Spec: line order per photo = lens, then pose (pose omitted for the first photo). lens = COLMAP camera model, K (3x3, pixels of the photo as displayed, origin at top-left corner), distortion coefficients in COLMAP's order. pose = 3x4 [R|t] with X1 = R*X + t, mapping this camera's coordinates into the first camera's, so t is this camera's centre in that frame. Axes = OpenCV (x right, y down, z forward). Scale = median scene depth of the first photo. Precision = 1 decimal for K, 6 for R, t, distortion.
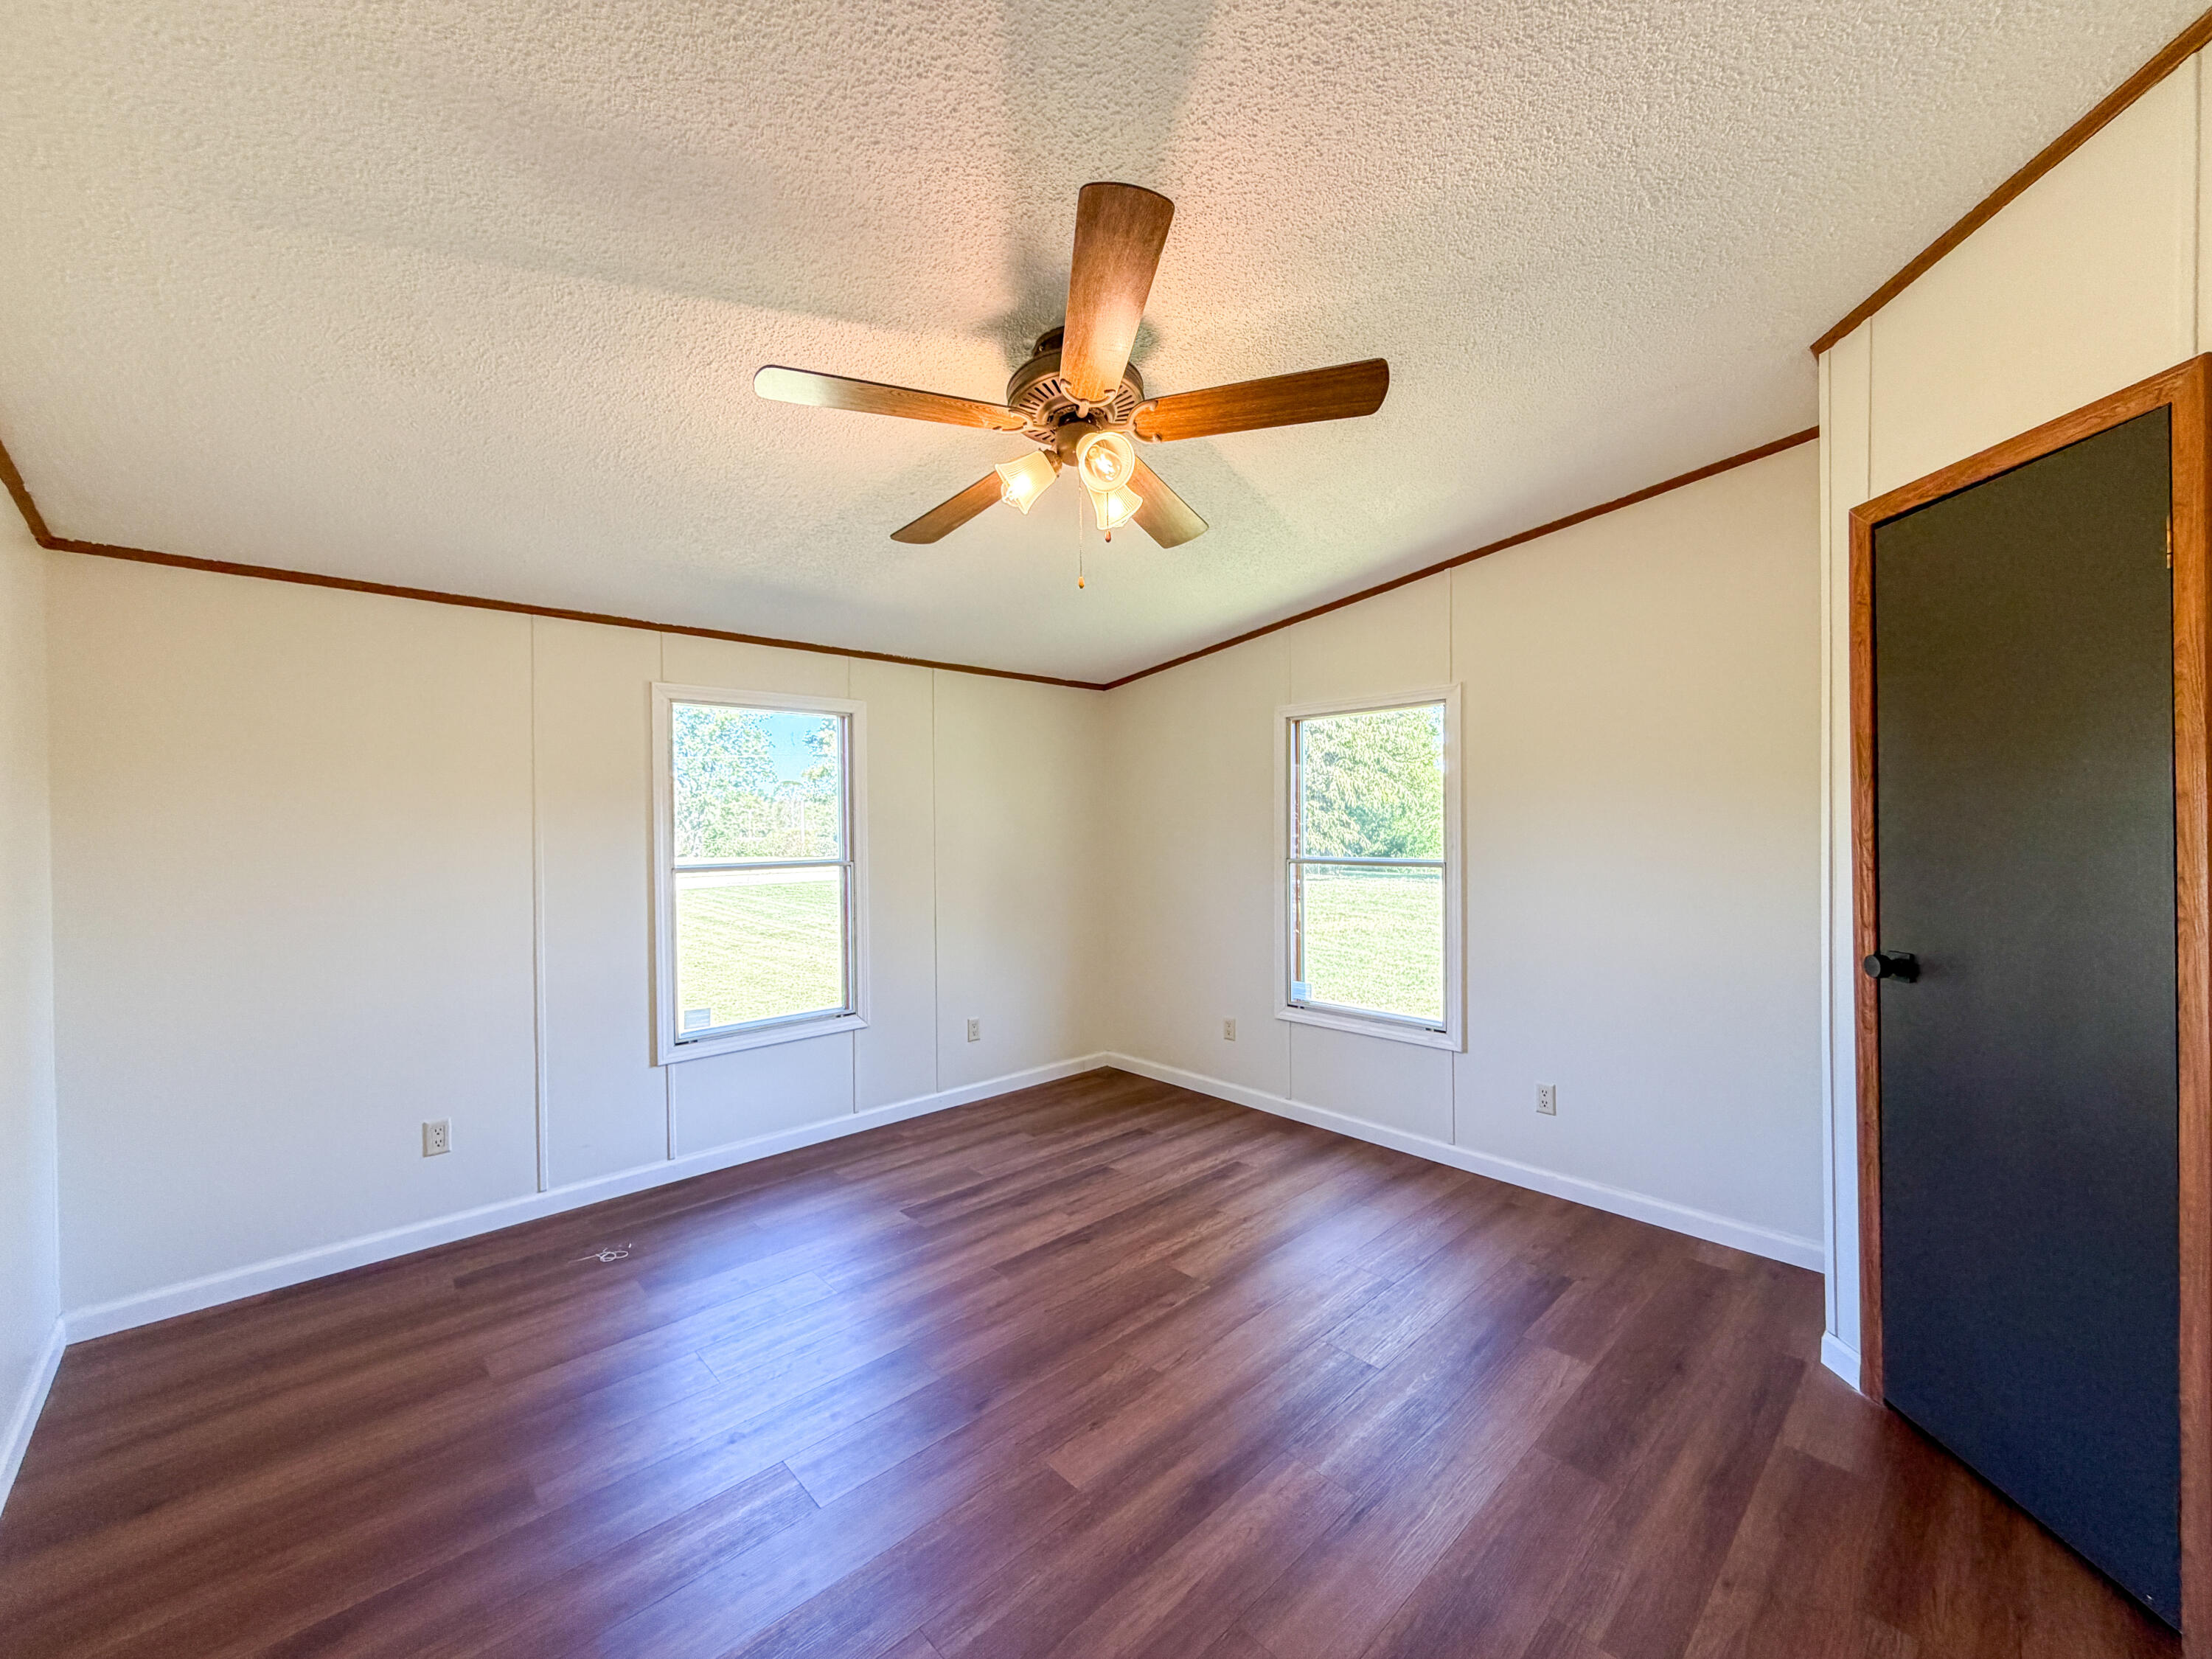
lens RADIAL K [[892.0, 0, 1096.6], [0, 892.0, 832.4], [0, 0, 1]] dist [-0.000068, 0.000248]
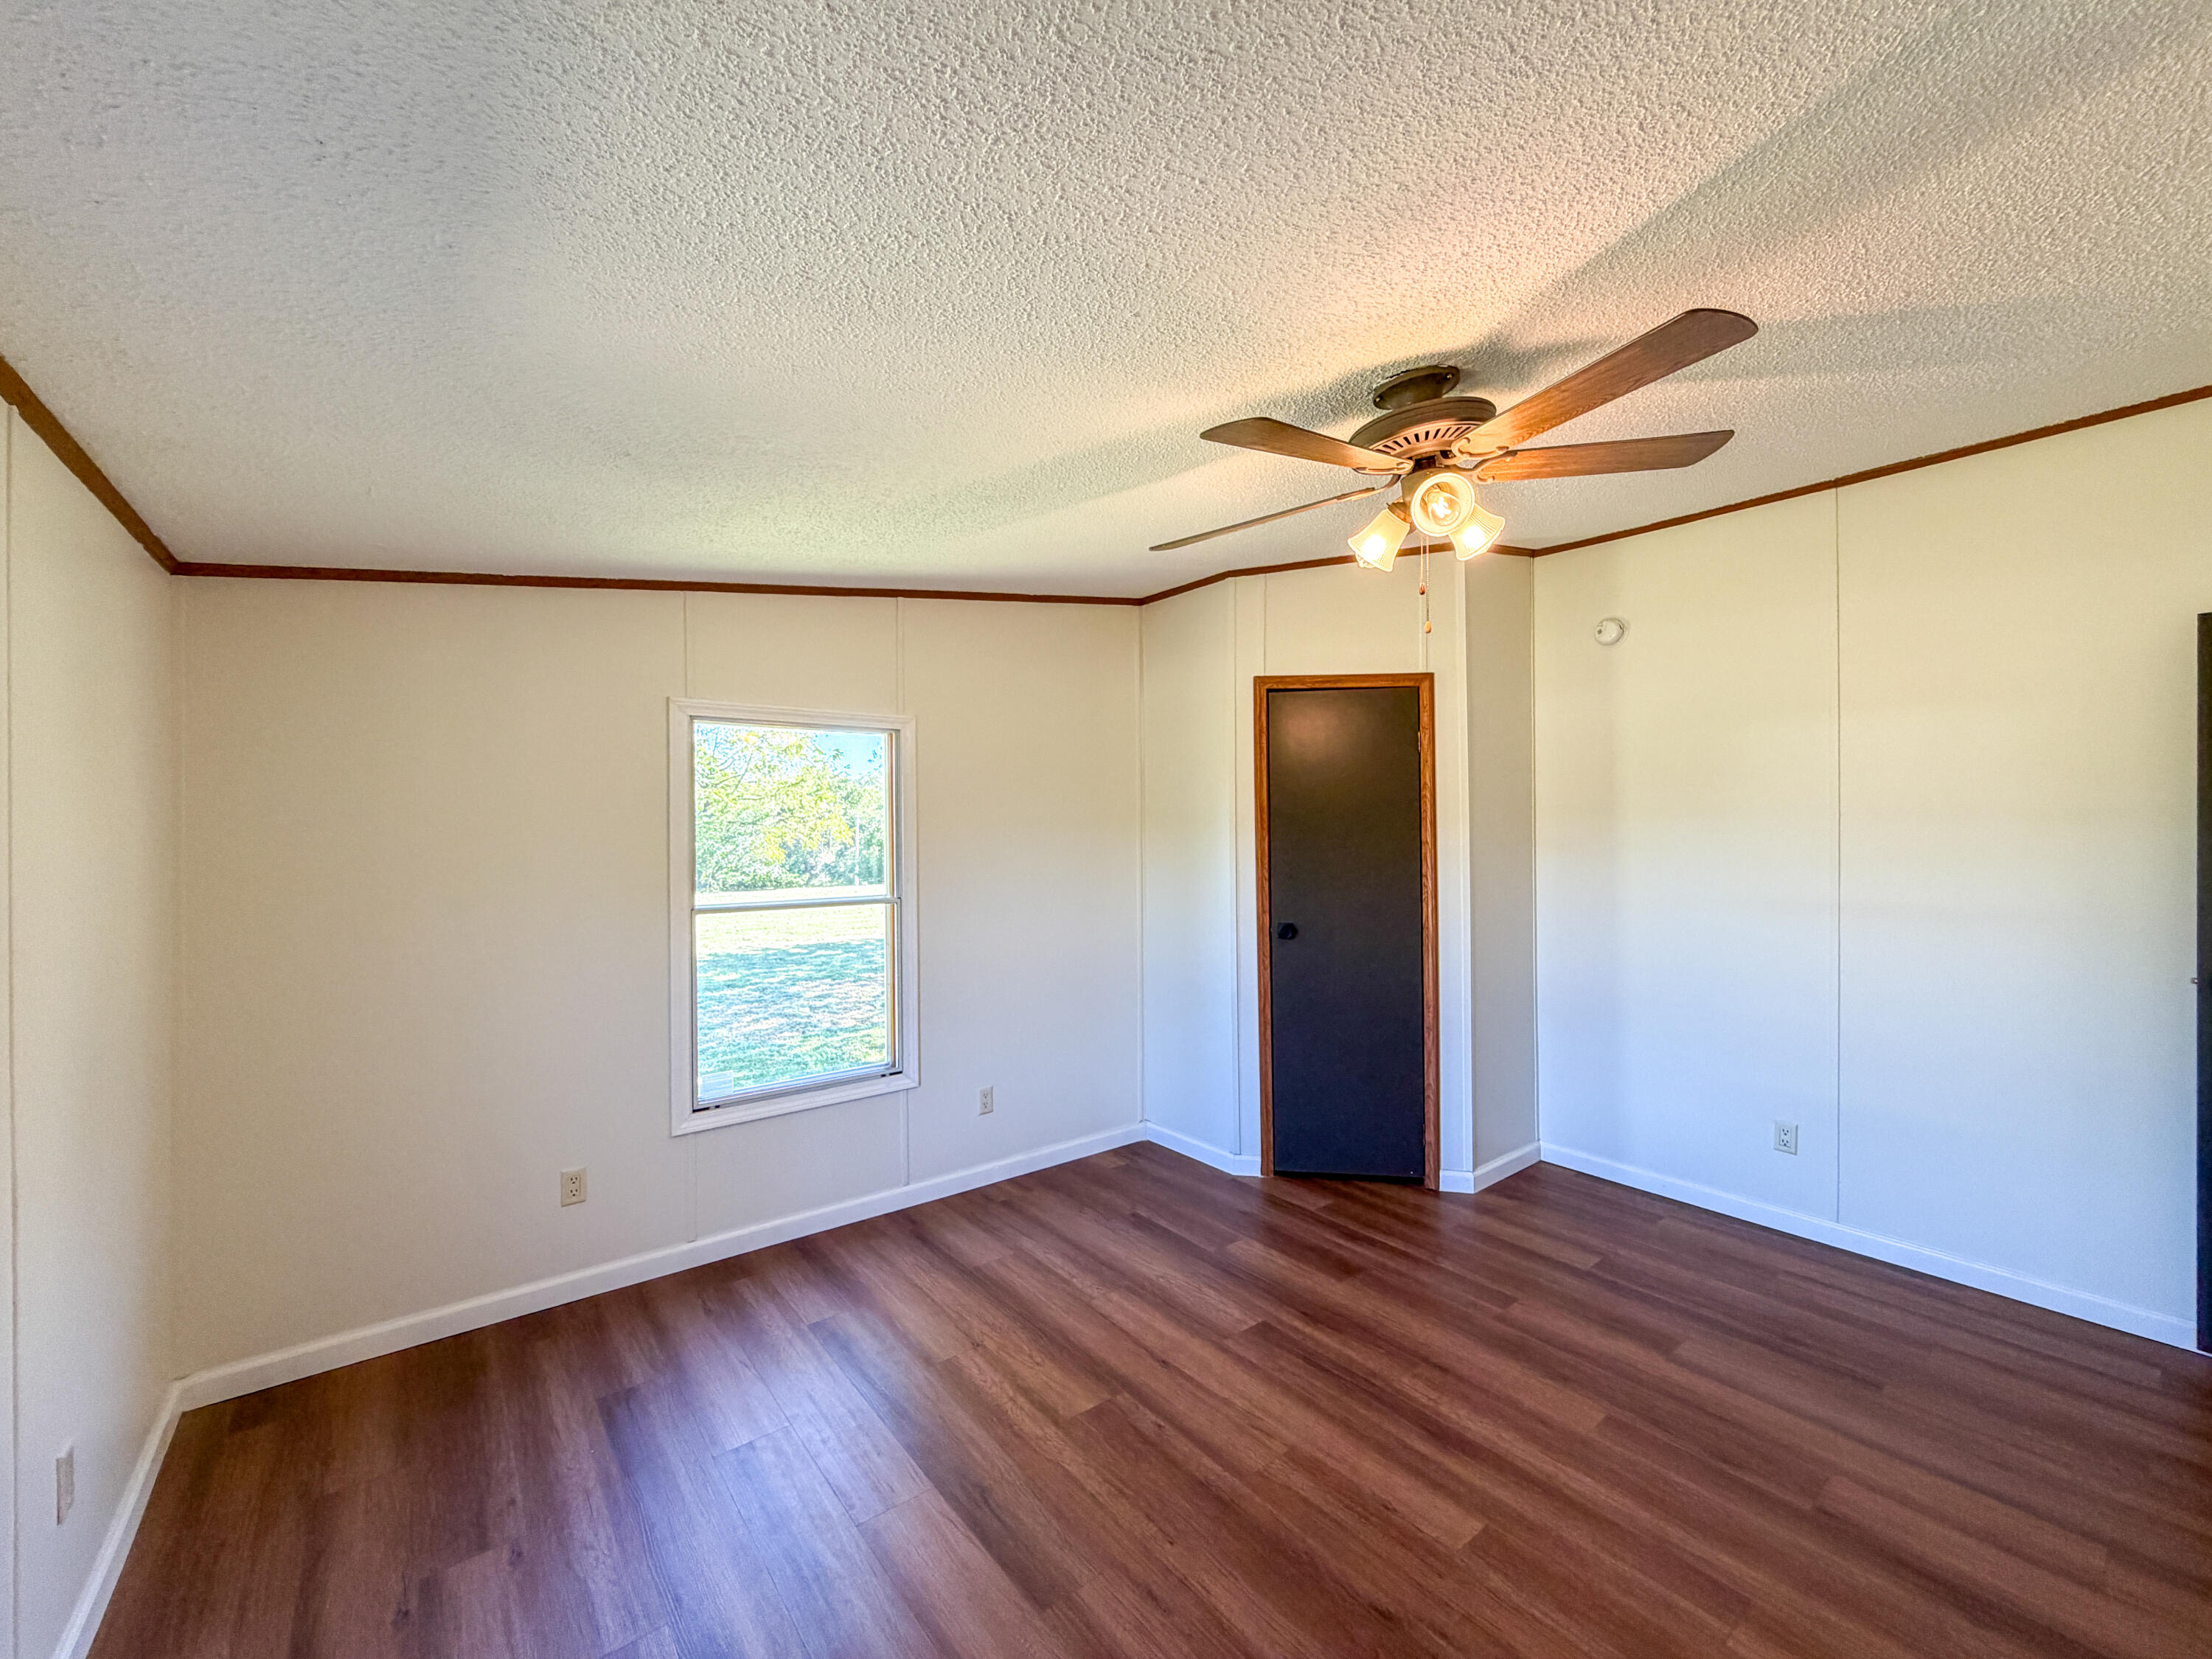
lens RADIAL K [[892.0, 0, 1100.9], [0, 892.0, 818.9], [0, 0, 1]] dist [-0.000068, 0.000248]
pose [[0.089273, 0.013745, 0.995912, -0.648157], [0.015280, 0.999768, -0.015168, -0.039882], [-0.995890, 0.016572, 0.089043, 0.793177]]
